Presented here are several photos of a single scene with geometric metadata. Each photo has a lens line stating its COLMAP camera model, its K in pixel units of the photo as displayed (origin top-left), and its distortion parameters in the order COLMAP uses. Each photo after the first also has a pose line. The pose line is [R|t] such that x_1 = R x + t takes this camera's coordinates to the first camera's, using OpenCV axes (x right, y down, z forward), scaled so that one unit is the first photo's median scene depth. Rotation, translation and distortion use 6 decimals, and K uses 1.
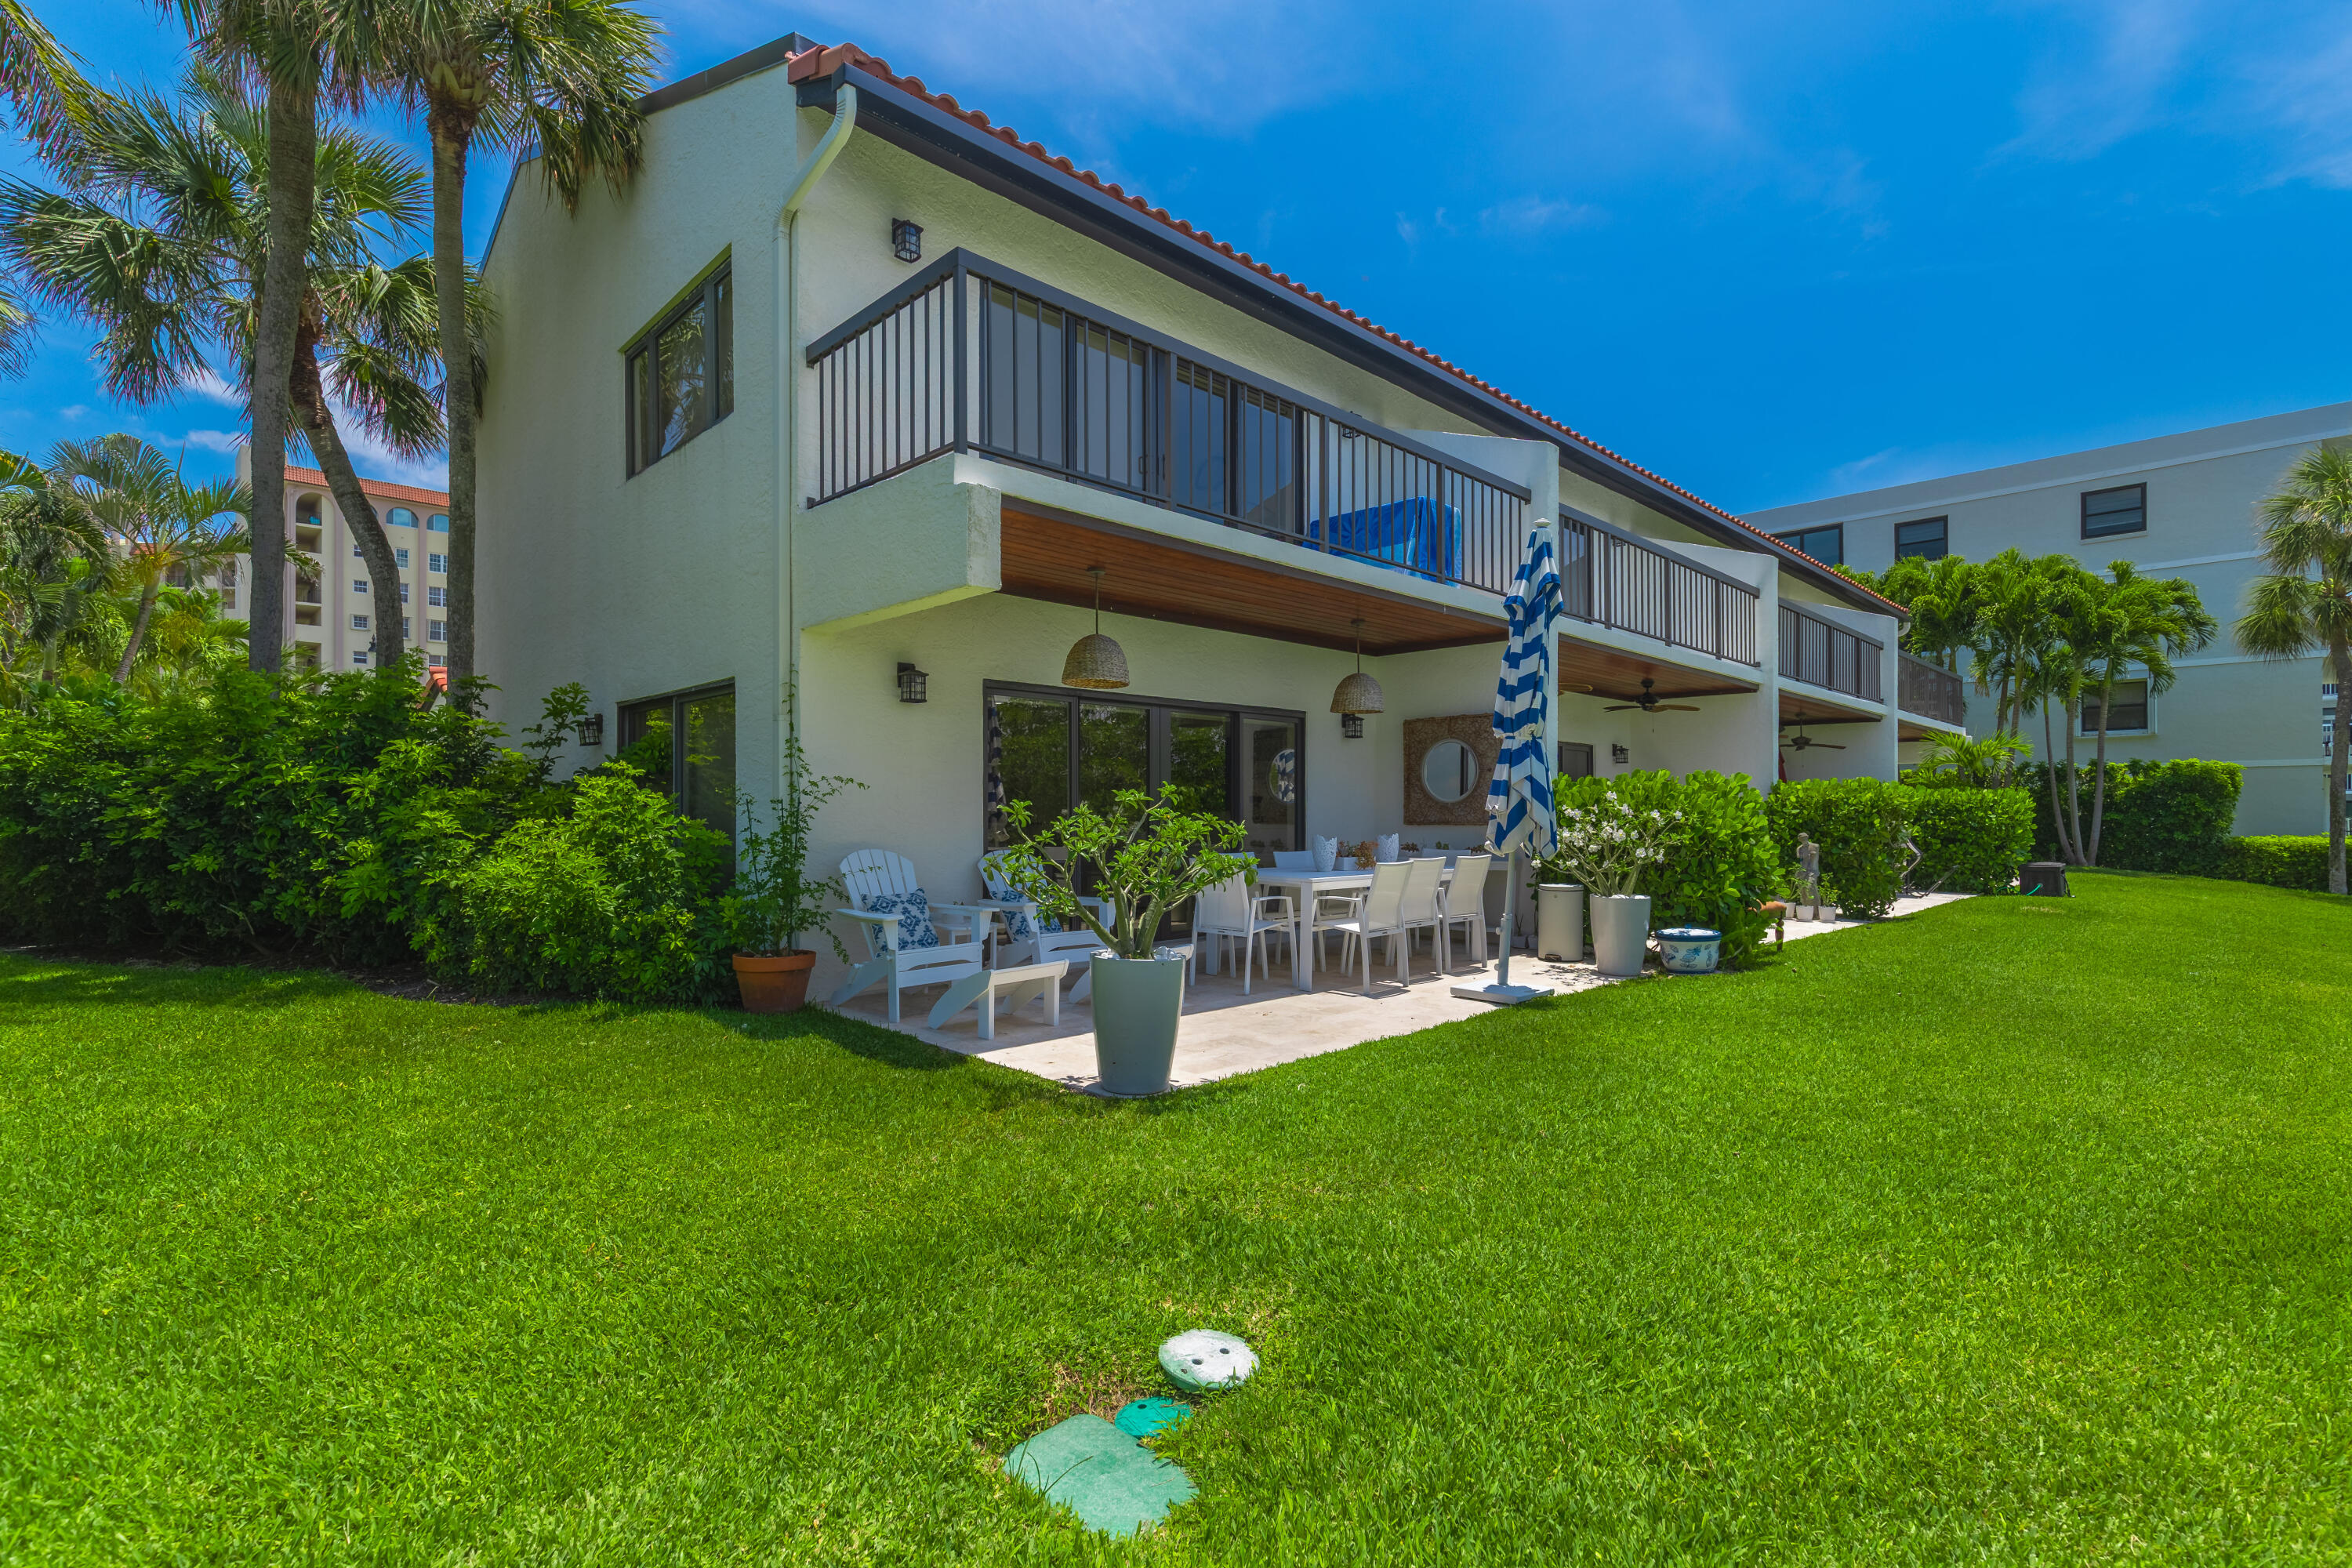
lens RADIAL K [[1085.8, 0, 1194.7], [0, 1085.8, 764.8], [0, 0, 1]] dist [-0.000310, 0.000037]
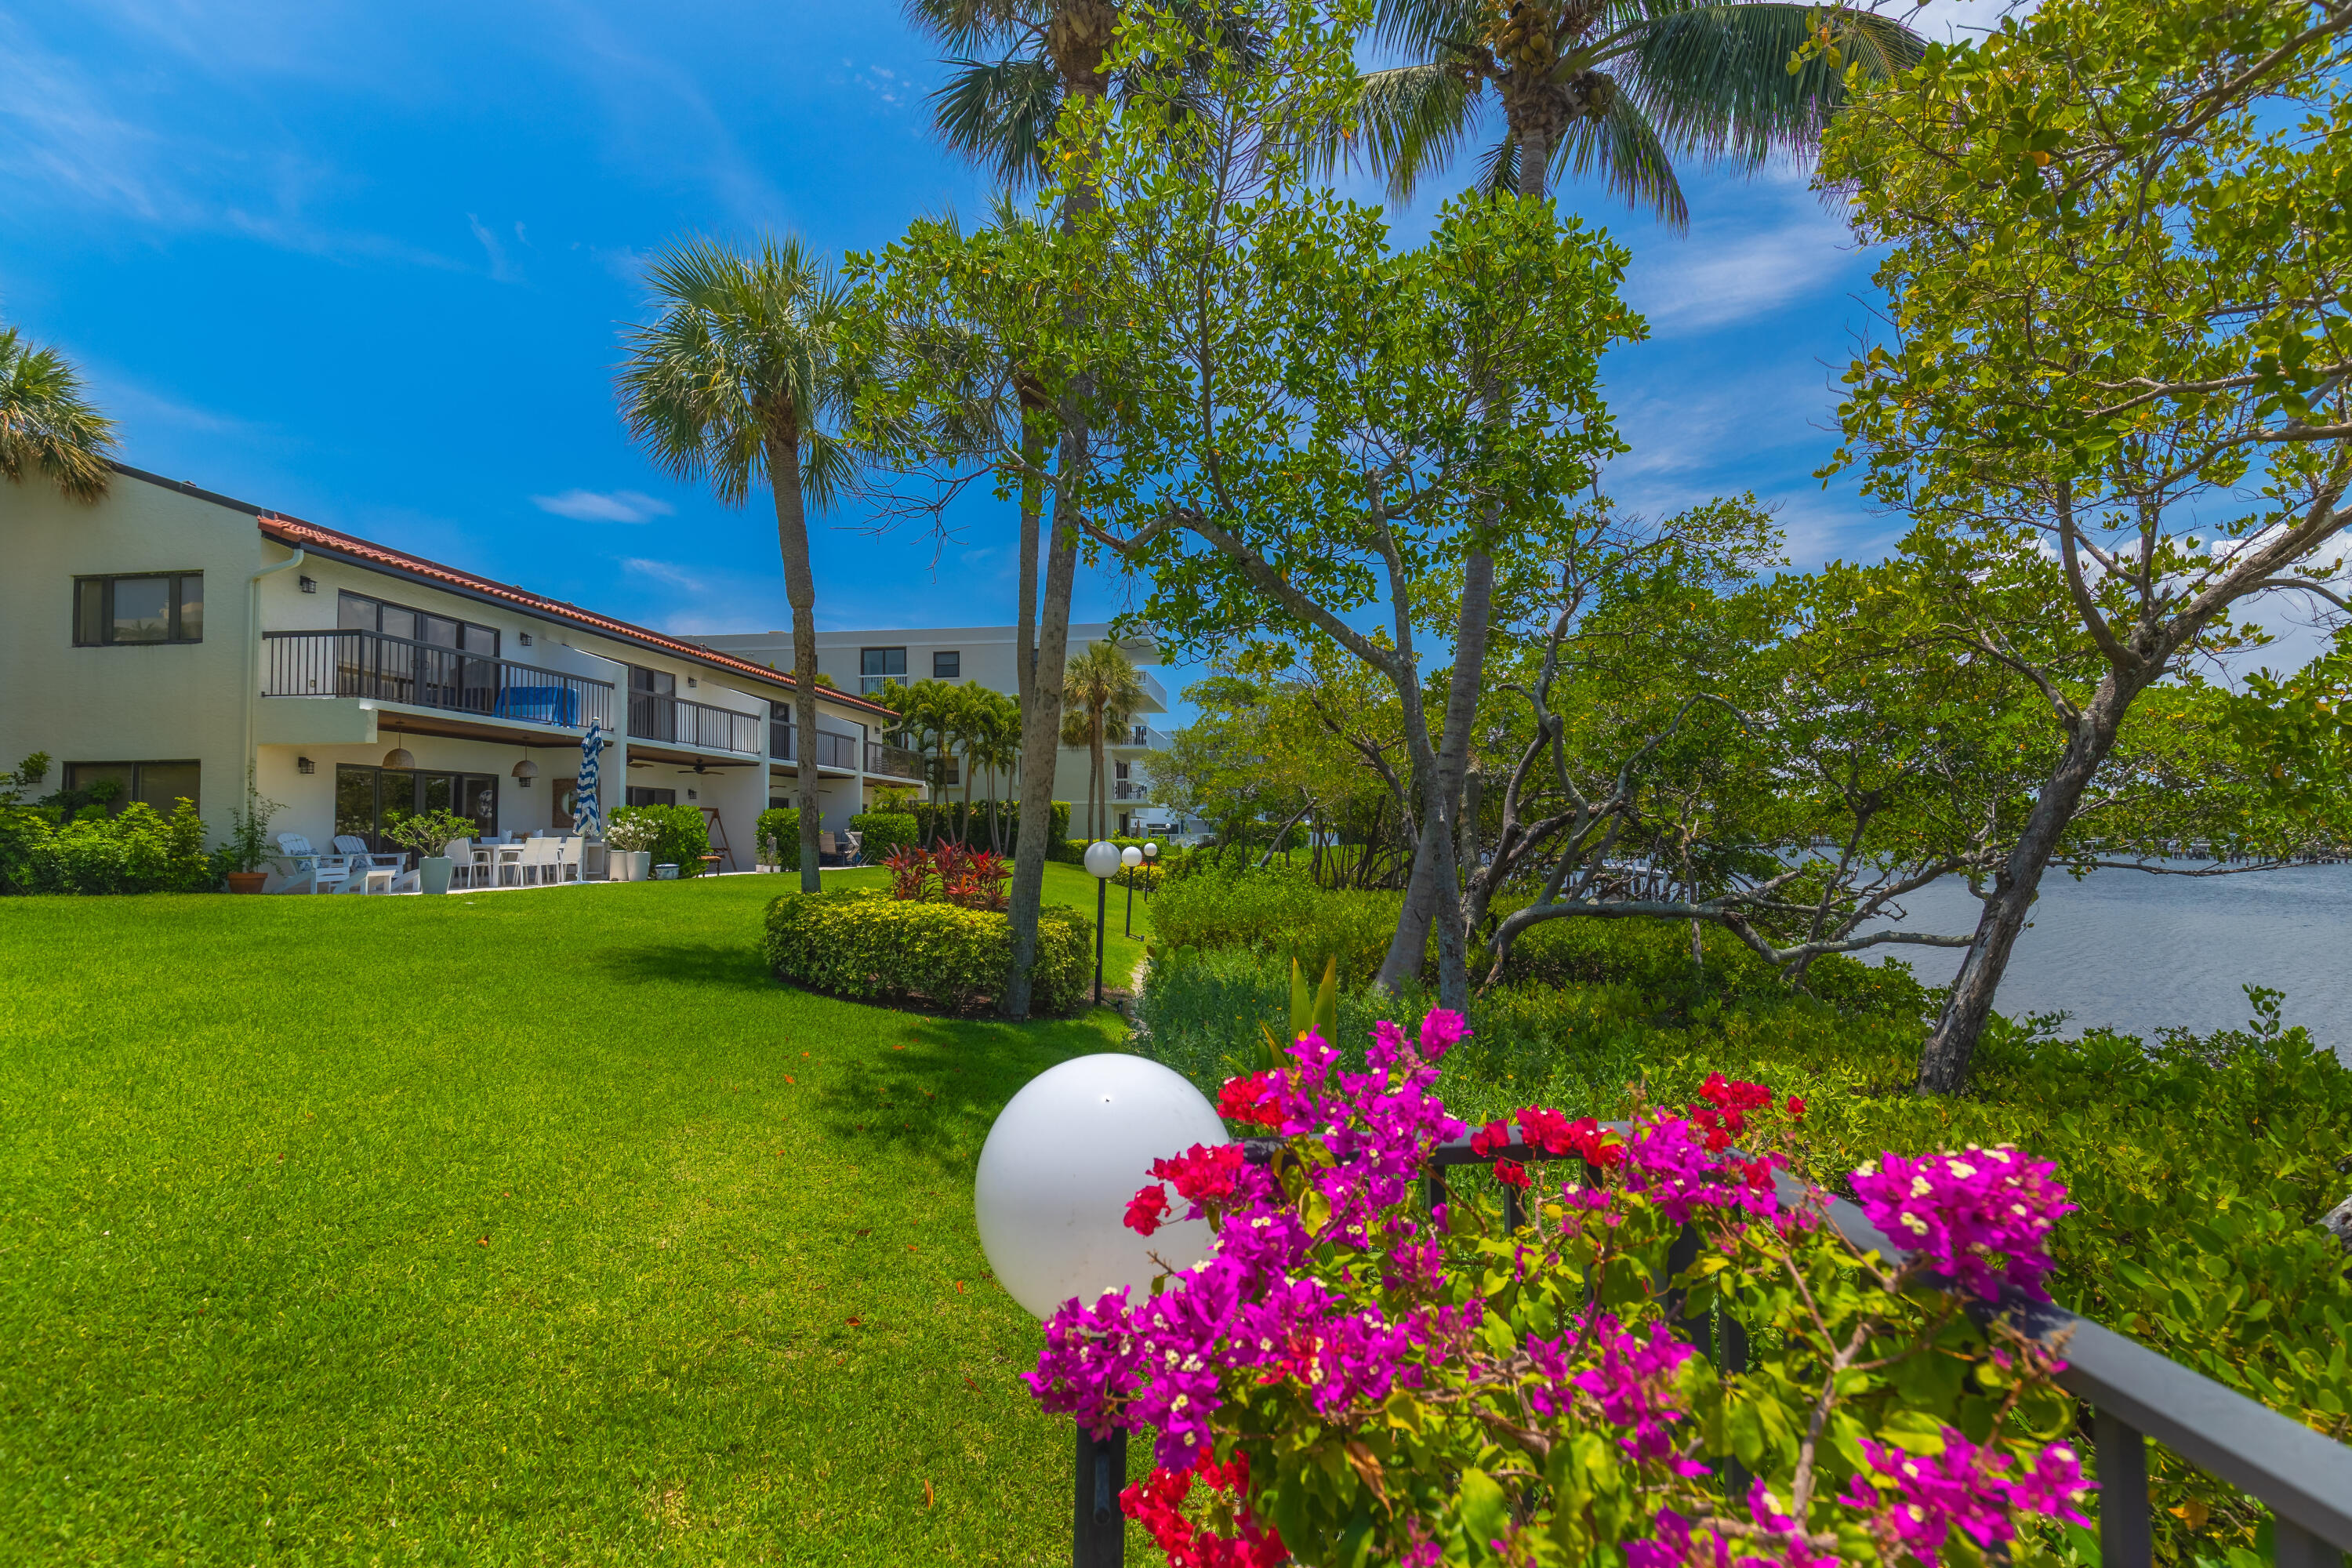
lens RADIAL K [[1071.0, 0, 1180.9], [0, 1071.0, 786.9], [0, 0, 1]] dist [0.001241, 0.000851]
pose [[0.786814, 0.021897, 0.616802, -0.189627], [-0.019151, 0.999755, -0.011062, -0.036744], [-0.616893, -0.003109, 0.787041, -1.986293]]
